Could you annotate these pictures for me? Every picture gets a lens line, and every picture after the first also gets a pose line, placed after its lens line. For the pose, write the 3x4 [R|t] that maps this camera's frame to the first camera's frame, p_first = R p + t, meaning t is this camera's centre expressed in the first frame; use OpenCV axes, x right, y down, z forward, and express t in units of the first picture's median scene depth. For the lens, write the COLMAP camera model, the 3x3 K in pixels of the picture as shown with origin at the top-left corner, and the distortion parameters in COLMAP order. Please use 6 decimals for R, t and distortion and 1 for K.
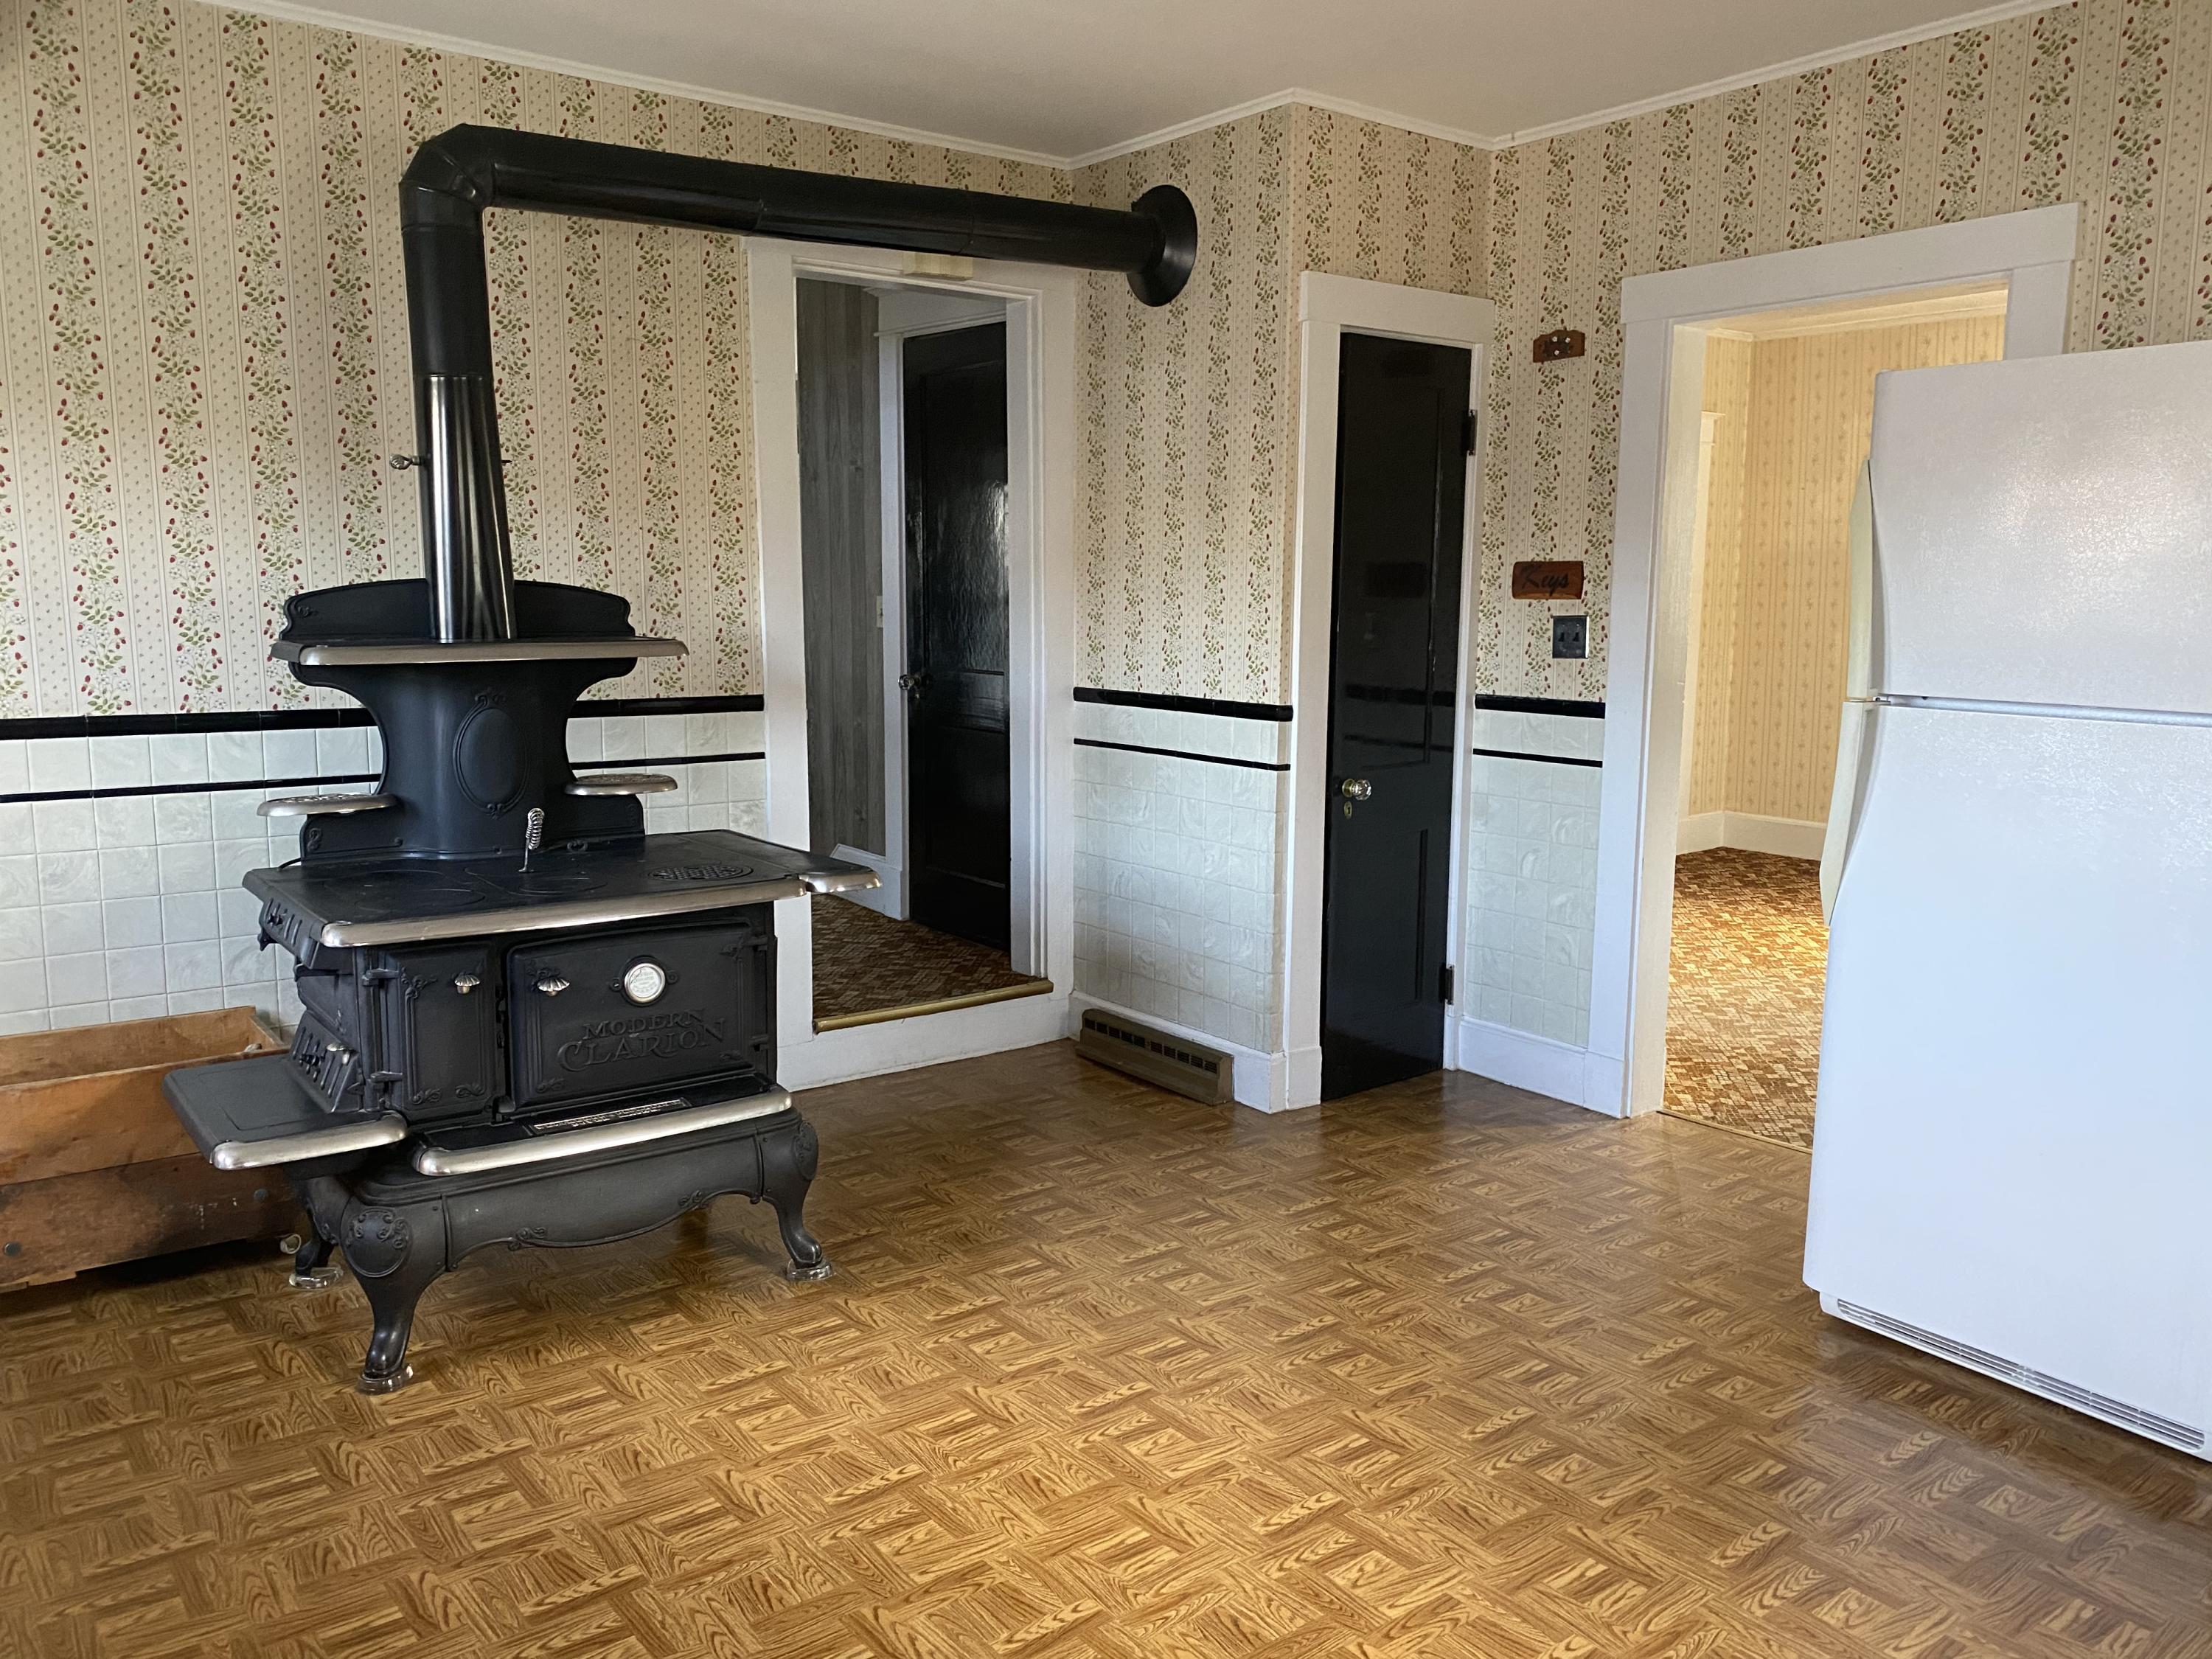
lens RADIAL K [[1697.2, 0, 1106.0], [0, 1697.2, 829.5], [0, 0, 1]] dist [-0.001268, -0.000168]
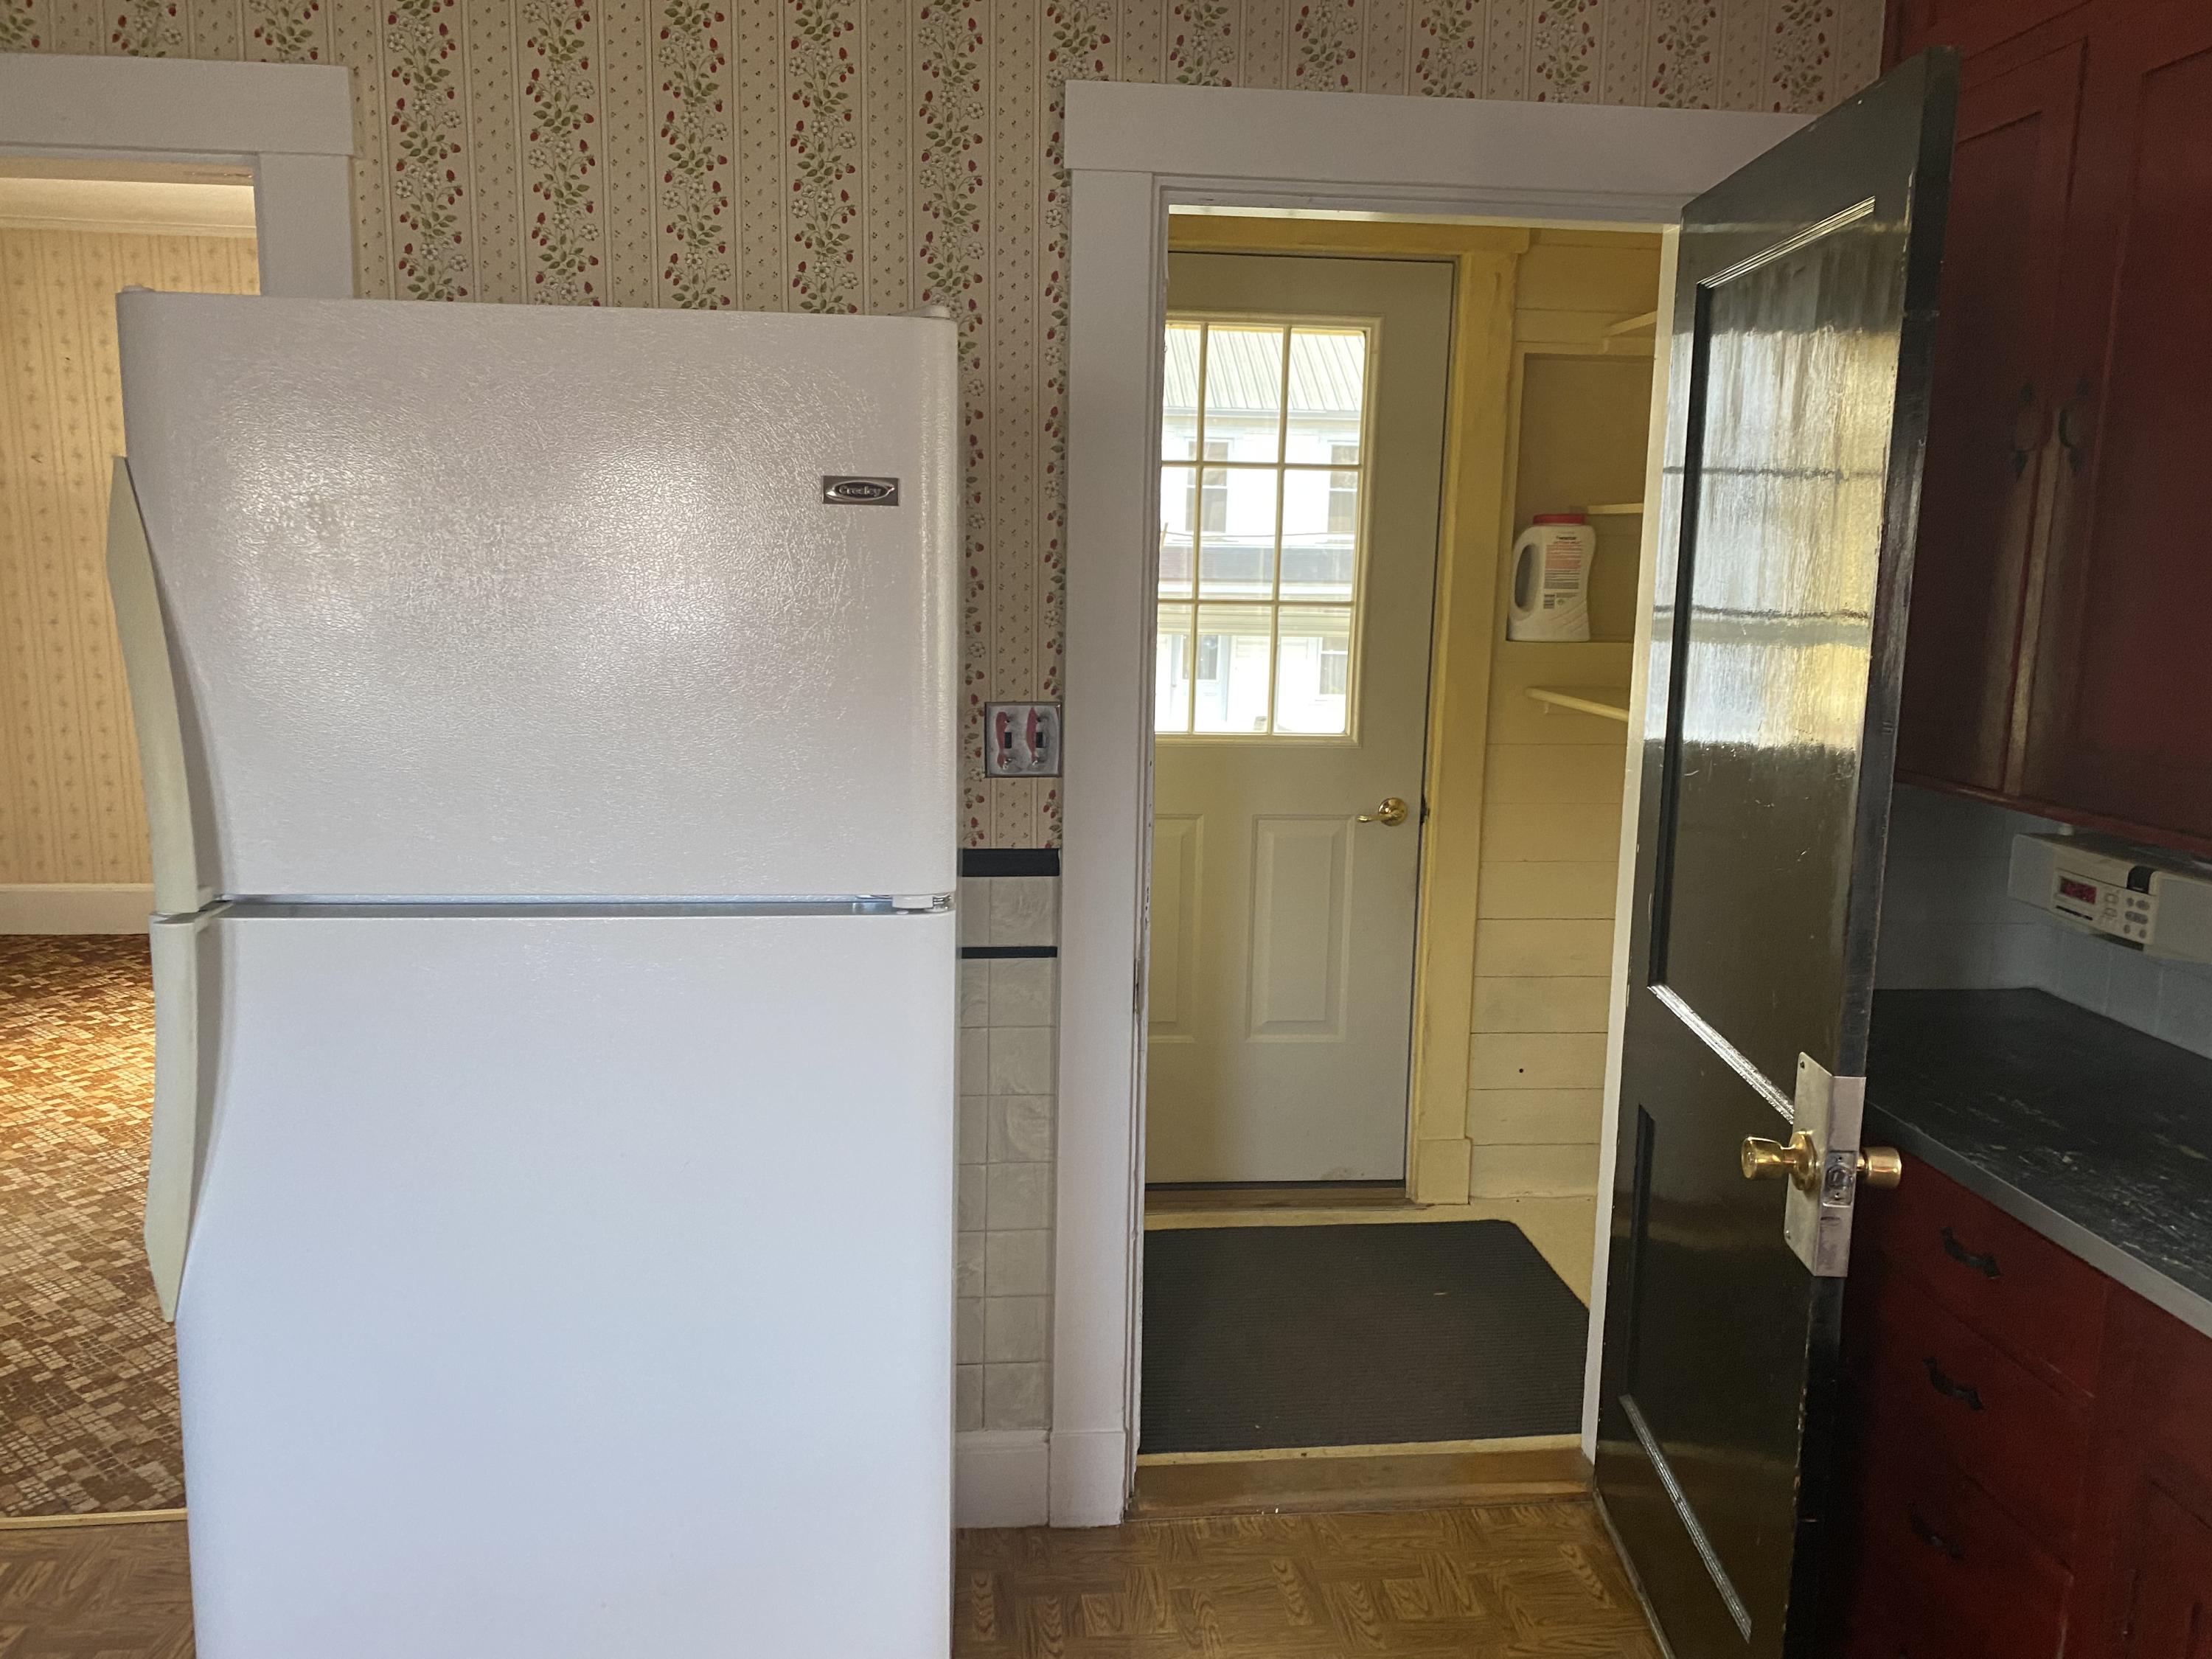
lens RADIAL K [[1697.2, 0, 1106.0], [0, 1697.2, 829.5], [0, 0, 1]] dist [-0.001268, -0.000168]
pose [[0.522694, -0.132632, 0.842140, 0.130752], [0.103572, 0.990386, 0.091695, -0.104732], [-0.846206, 0.039294, 0.531406, 0.405564]]
